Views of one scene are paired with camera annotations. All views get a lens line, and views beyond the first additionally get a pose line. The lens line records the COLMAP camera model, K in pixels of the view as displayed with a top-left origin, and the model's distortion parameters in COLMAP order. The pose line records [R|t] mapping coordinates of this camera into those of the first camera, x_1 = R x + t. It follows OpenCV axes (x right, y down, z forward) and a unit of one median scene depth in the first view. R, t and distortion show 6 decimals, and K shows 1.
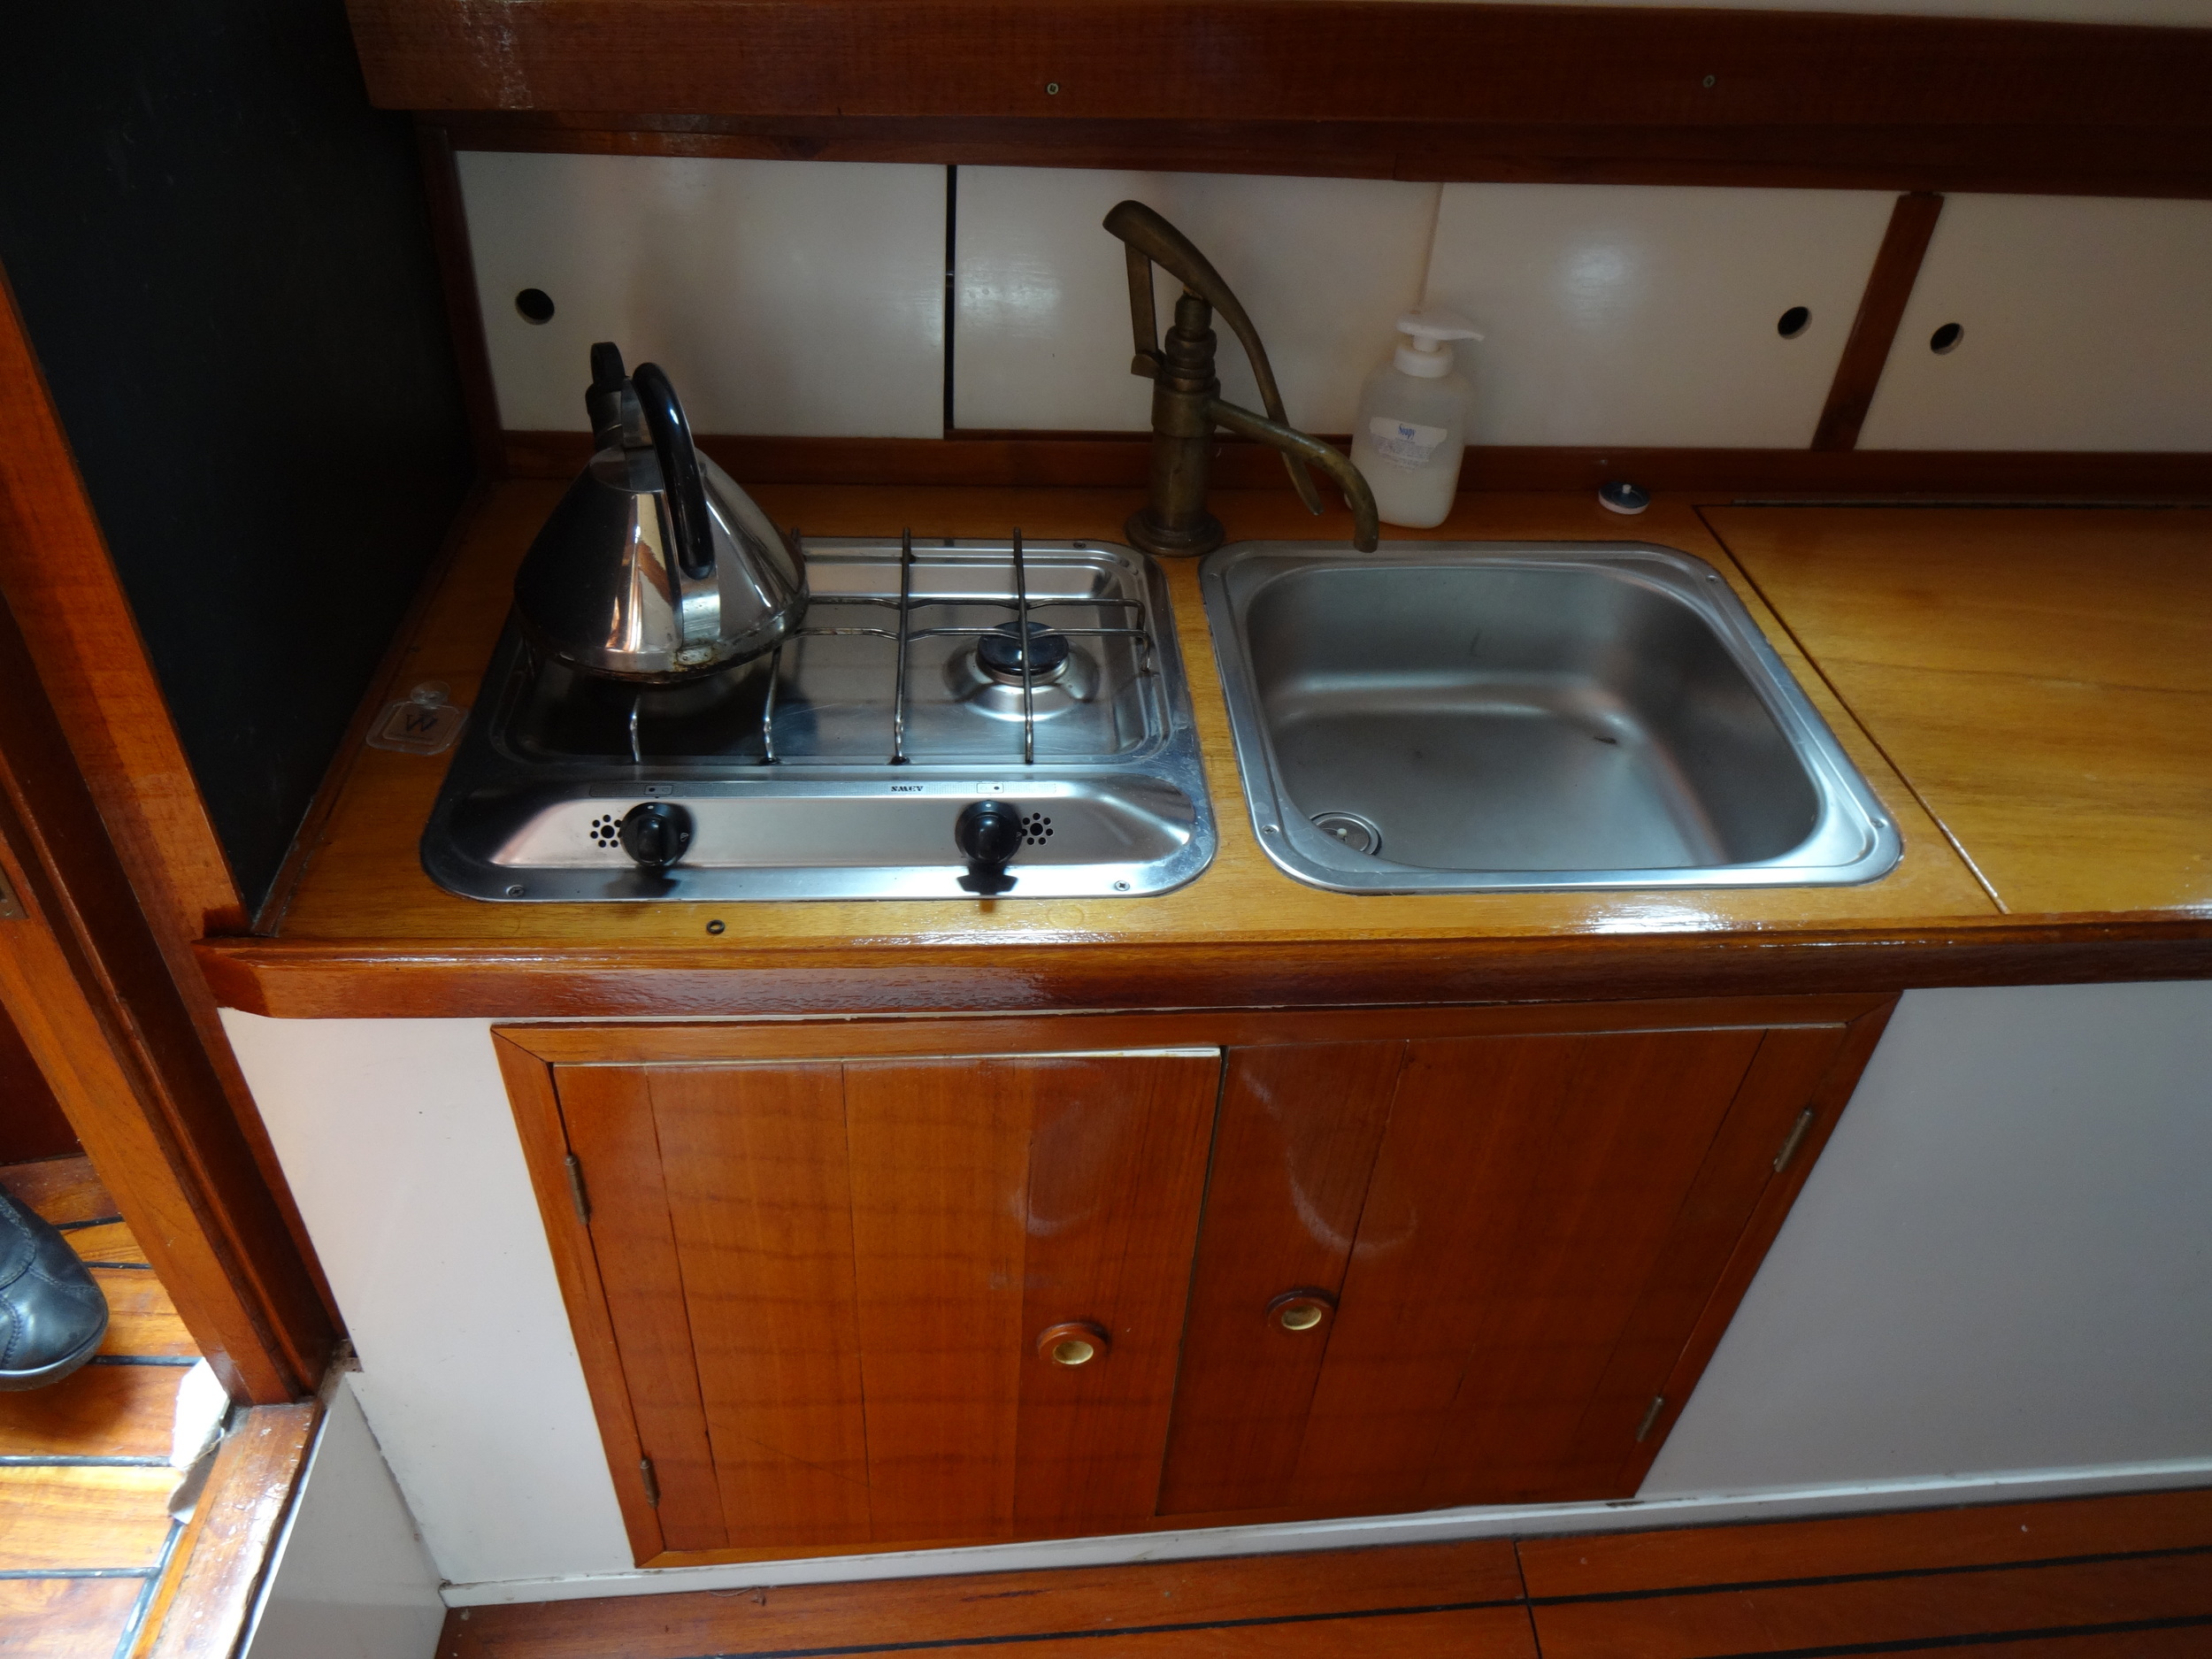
lens RADIAL K [[1619.3, 0, 1124.5], [0, 1619.3, 829.8], [0, 0, 1]] dist [-0.017230, 0.005682]
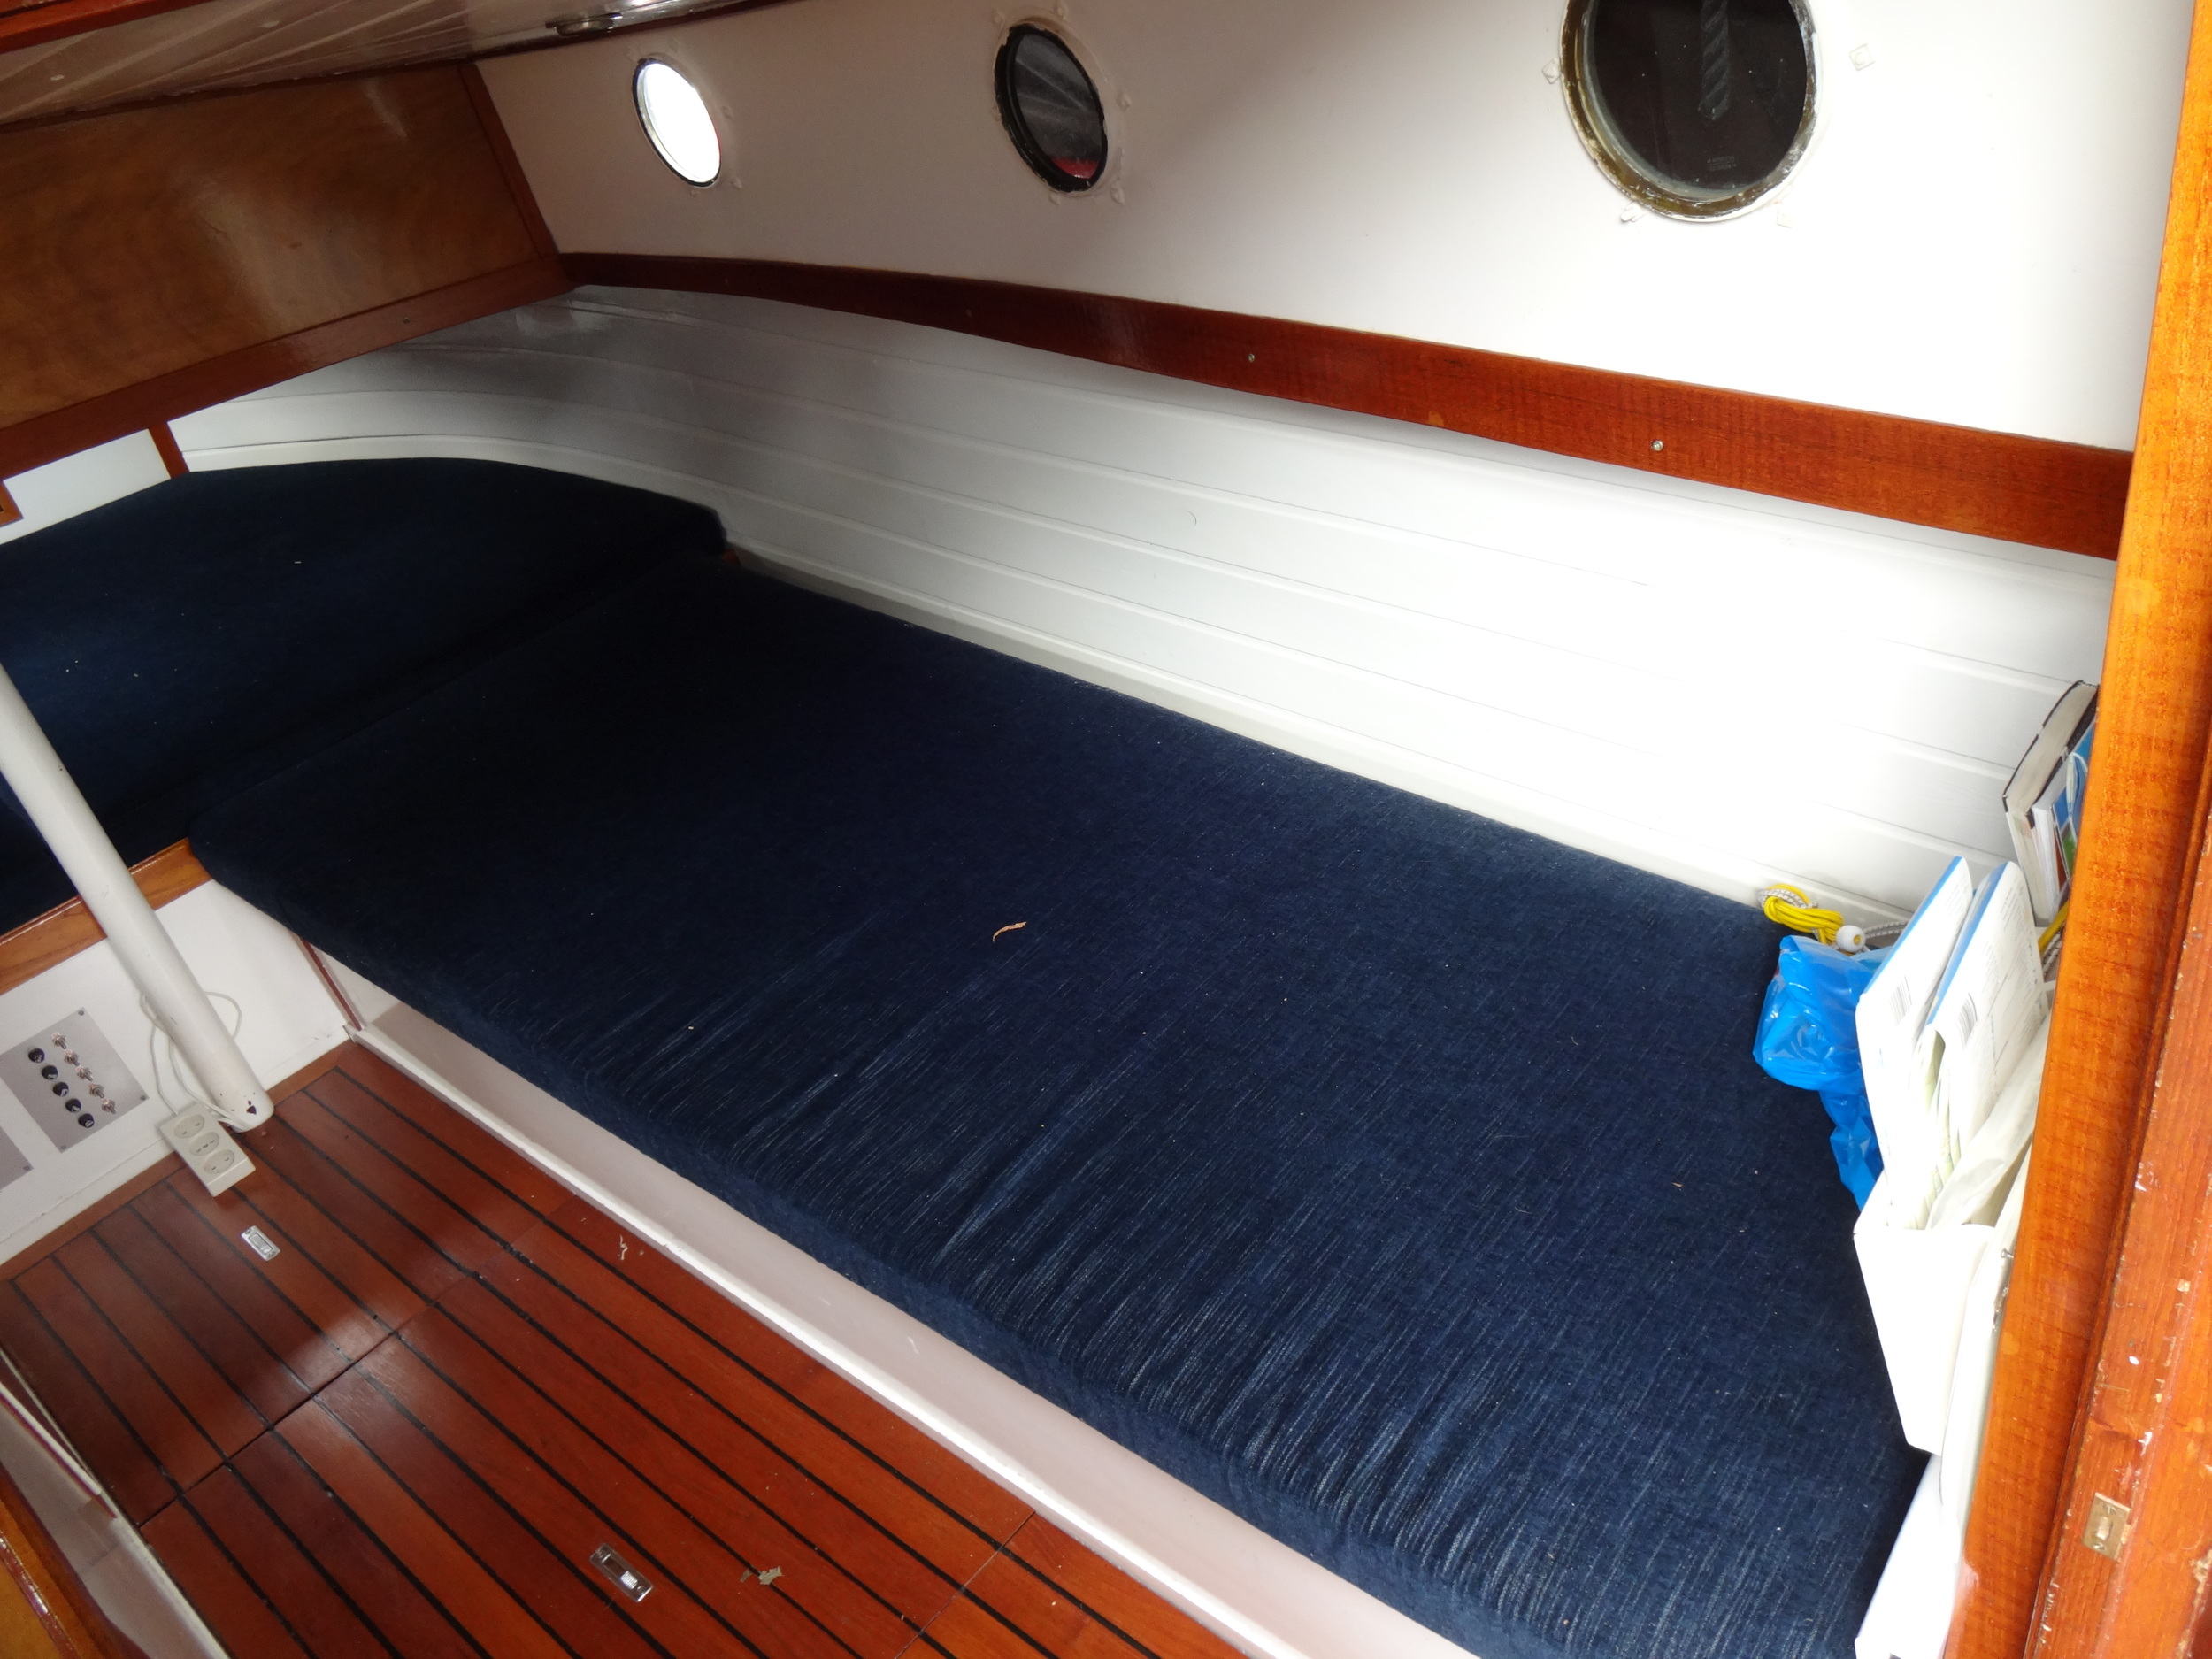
lens RADIAL K [[1619.3, 0, 1116.7], [0, 1619.3, 821.7], [0, 0, 1]] dist [-0.017230, 0.005682]
pose [[-0.705649, -0.336398, 0.623615, -0.441096], [0.557660, 0.279286, 0.781674, -0.412379], [-0.437121, 0.899353, -0.009482, 0.181280]]
